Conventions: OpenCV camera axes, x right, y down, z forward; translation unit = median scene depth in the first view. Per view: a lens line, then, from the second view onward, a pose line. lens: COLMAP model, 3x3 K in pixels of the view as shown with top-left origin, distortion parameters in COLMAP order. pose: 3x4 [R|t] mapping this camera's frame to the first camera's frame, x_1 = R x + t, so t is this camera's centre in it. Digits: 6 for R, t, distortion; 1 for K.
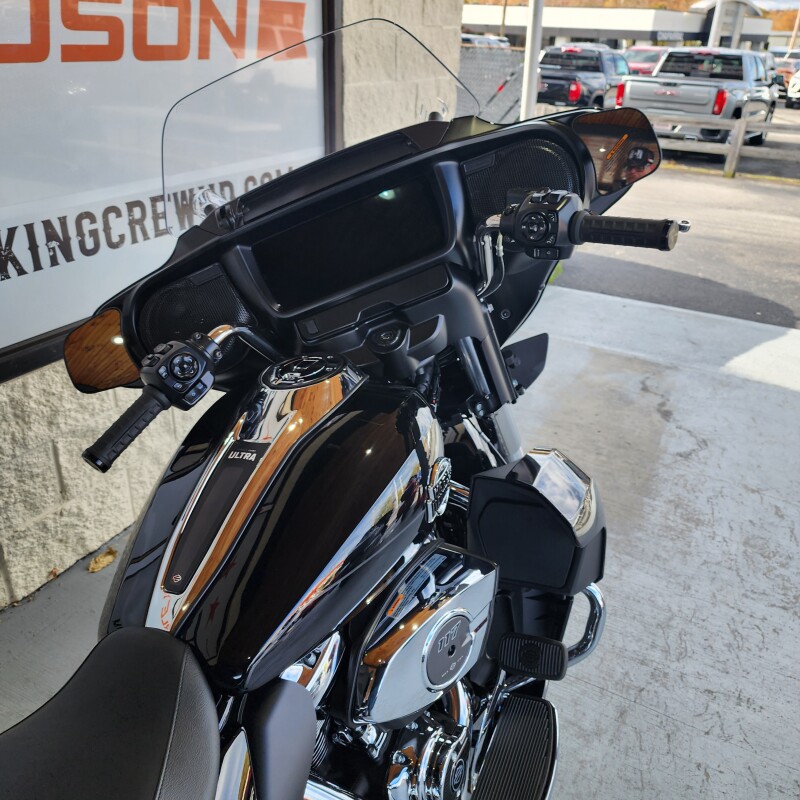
lens RADIAL K [[708.5, 0, 382.7], [0, 708.5, 385.6], [0, 0, 1]] dist [0.044279, -0.015780]
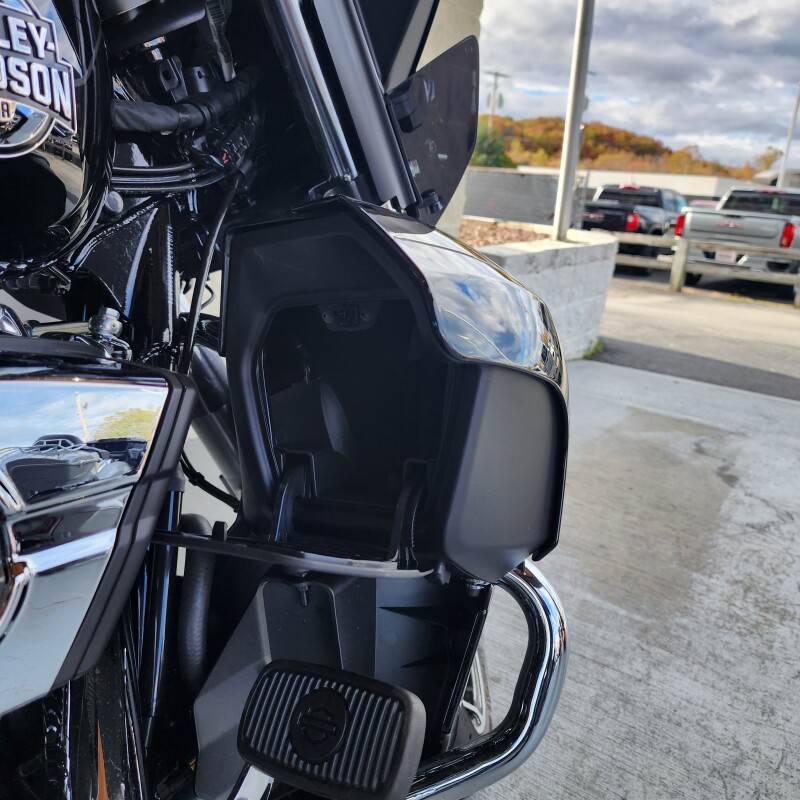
lens RADIAL K [[708.5, 0, 382.7], [0, 708.5, 385.6], [0, 0, 1]] dist [0.044279, -0.015780]
pose [[0.993559, 0.076260, -0.083818, 0.118356], [-0.091651, 0.975782, -0.198621, 0.133460], [0.066642, 0.205024, 0.976486, 0.291080]]
